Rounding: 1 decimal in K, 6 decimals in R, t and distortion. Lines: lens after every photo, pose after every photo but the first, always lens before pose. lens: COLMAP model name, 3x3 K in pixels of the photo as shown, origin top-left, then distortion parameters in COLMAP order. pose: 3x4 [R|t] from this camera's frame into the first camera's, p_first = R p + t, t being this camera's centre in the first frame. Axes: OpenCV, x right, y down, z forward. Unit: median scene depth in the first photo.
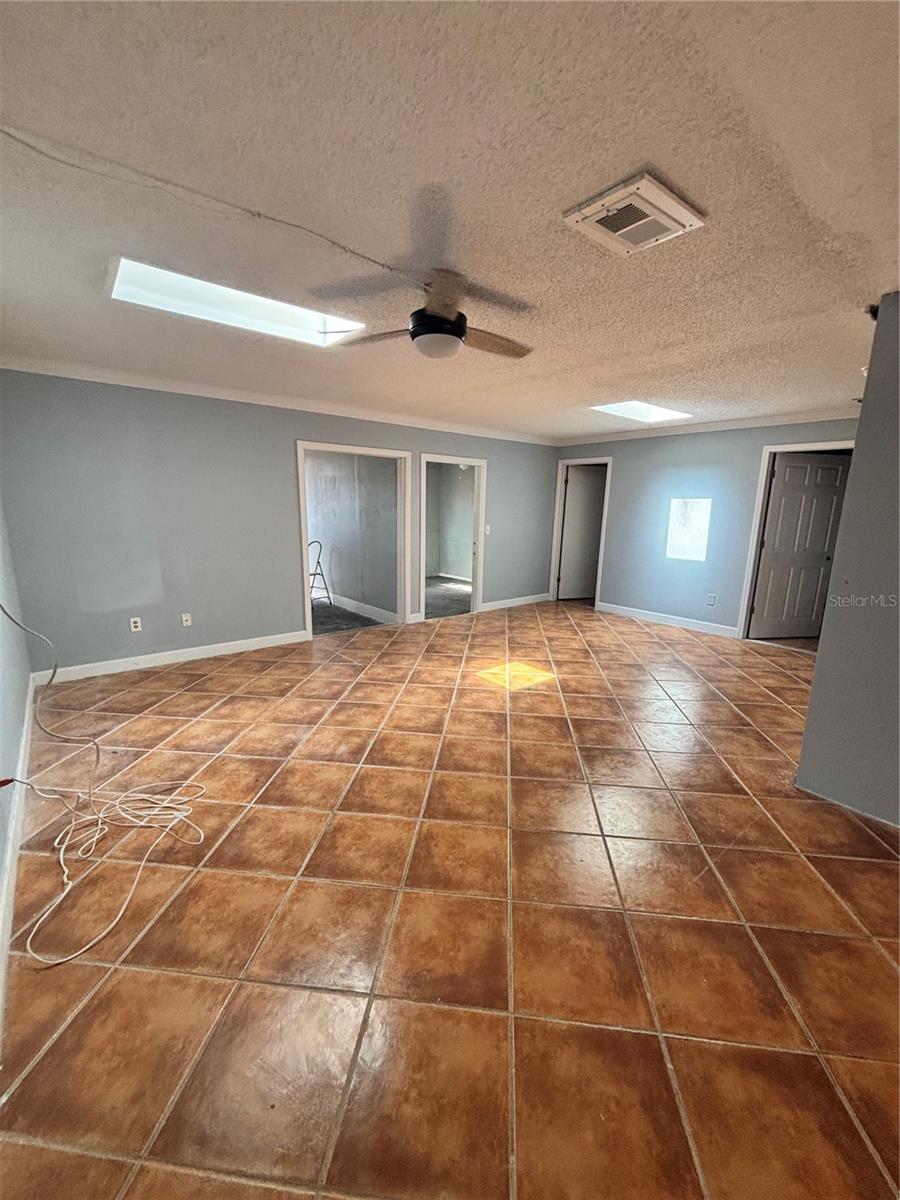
lens RADIAL K [[482.9, 0, 450.9], [0, 482.9, 603.5], [0, 0, 1]] dist [0.001686, 0.000166]
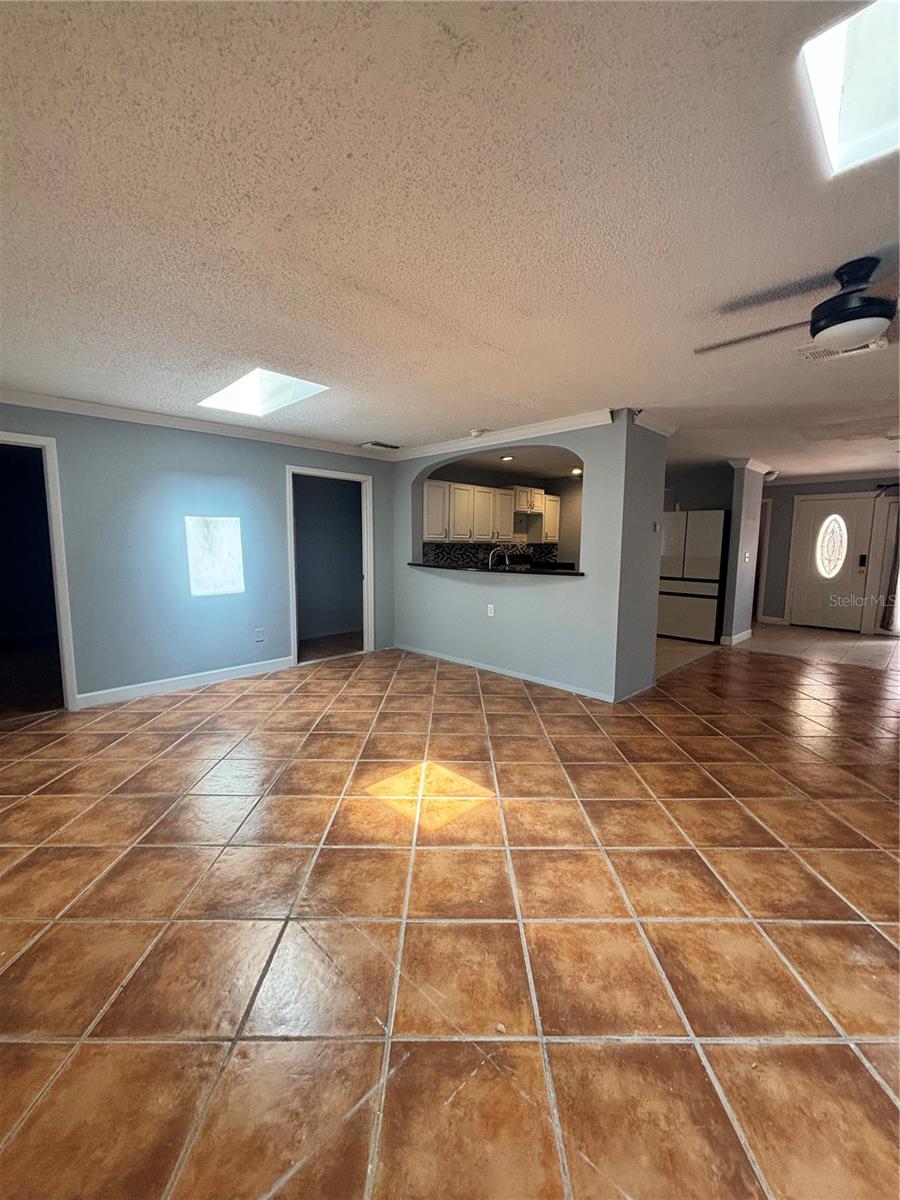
lens RADIAL K [[482.9, 0, 452.2], [0, 482.9, 596.7], [0, 0, 1]] dist [0.001686, 0.000166]
pose [[-0.111566, -0.138162, 0.984106, -0.474564], [0.193868, 0.968235, 0.157913, -0.199985], [-0.974663, 0.208404, -0.081237, 1.017693]]
